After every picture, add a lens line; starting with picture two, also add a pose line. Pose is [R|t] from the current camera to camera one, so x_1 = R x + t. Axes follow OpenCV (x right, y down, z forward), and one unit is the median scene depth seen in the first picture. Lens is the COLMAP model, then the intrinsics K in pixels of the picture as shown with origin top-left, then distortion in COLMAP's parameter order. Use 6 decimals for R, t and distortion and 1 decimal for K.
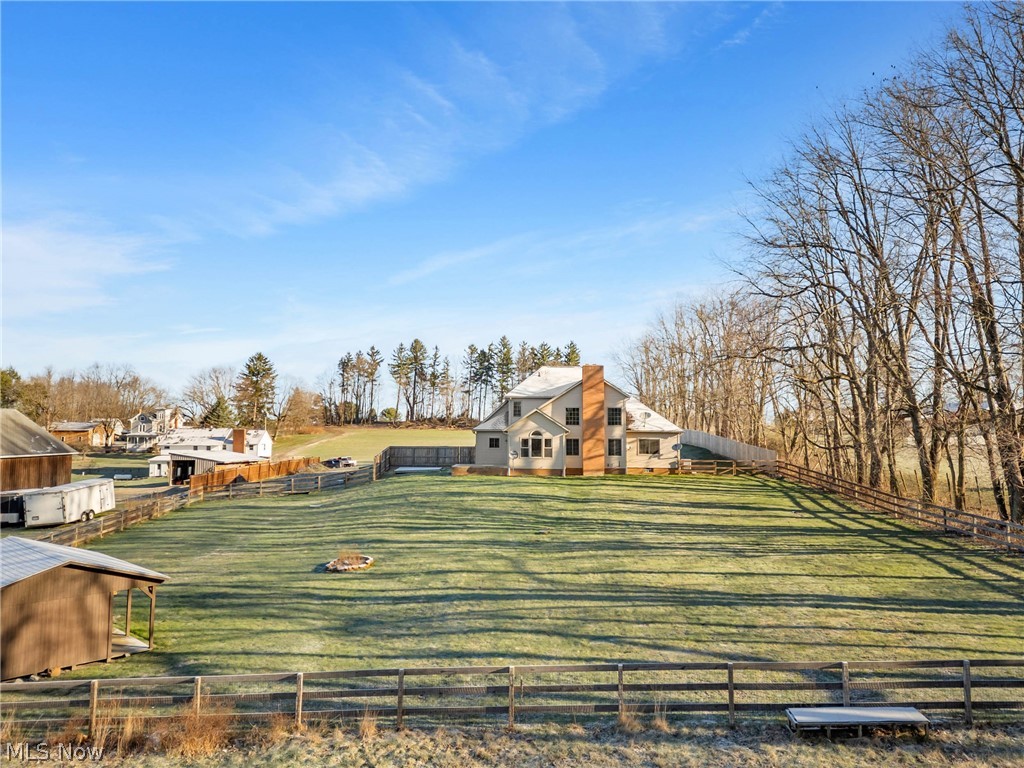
lens RADIAL K [[716.1, 0, 512.0], [0, 716.1, 384.0], [0, 0, 1]] dist [0.106068, -0.117171]
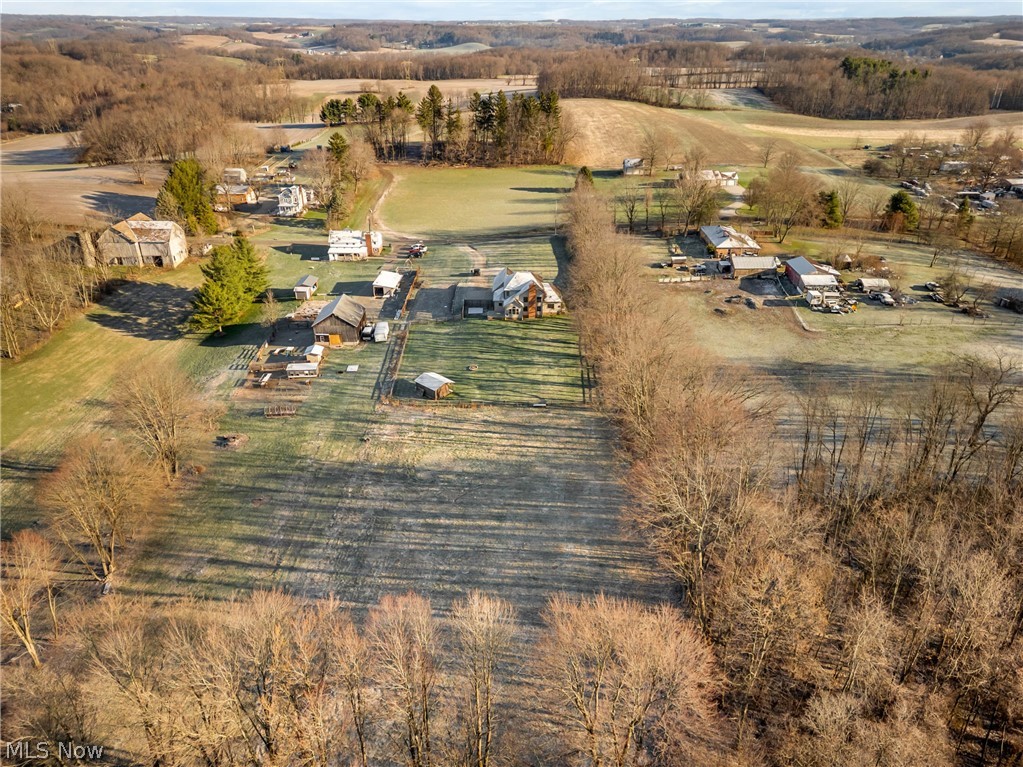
lens RADIAL K [[715.4, 0, 511.5], [0, 715.4, 383.5], [0, 0, 1]] dist [0.106068, -0.117171]
pose [[0.999980, -0.006343, 0.000112, 0.020400], [0.005377, 0.856767, 0.515676, -1.217593], [-0.003367, -0.515665, 0.856784, -1.808021]]
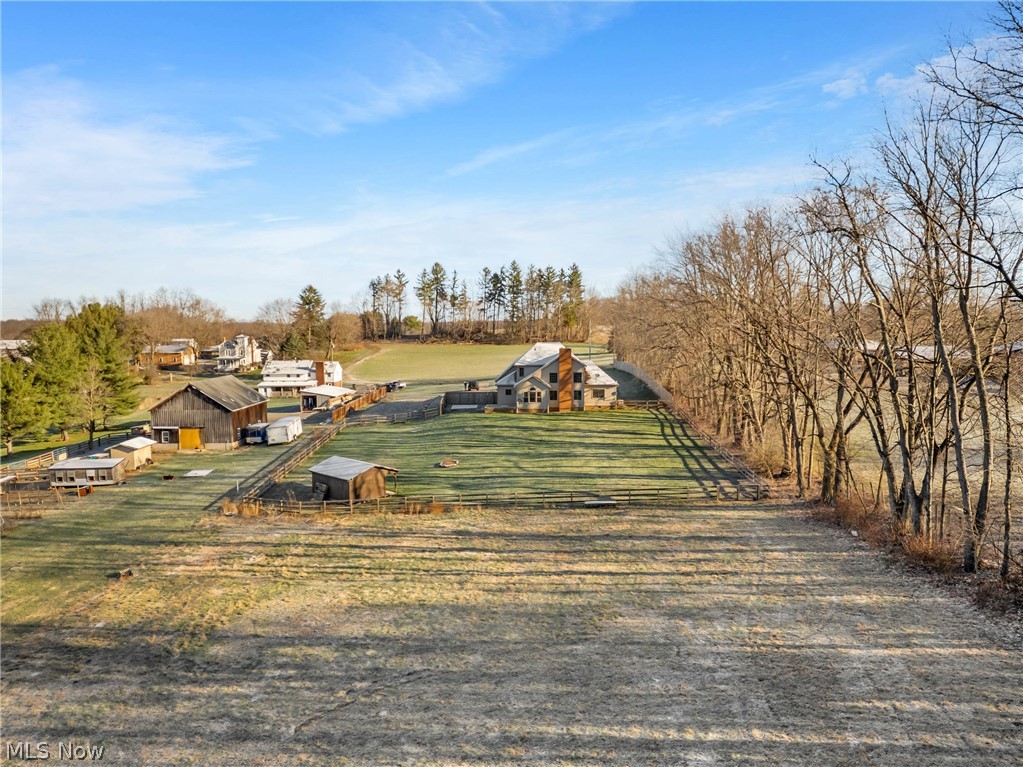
lens RADIAL K [[715.4, 0, 511.5], [0, 715.4, 383.5], [0, 0, 1]] dist [0.106068, -0.117171]
pose [[0.999778, -0.010756, -0.018101, 0.014533], [0.013334, 0.988761, 0.148907, -0.194708], [0.016296, -0.149115, 0.988686, -0.694301]]
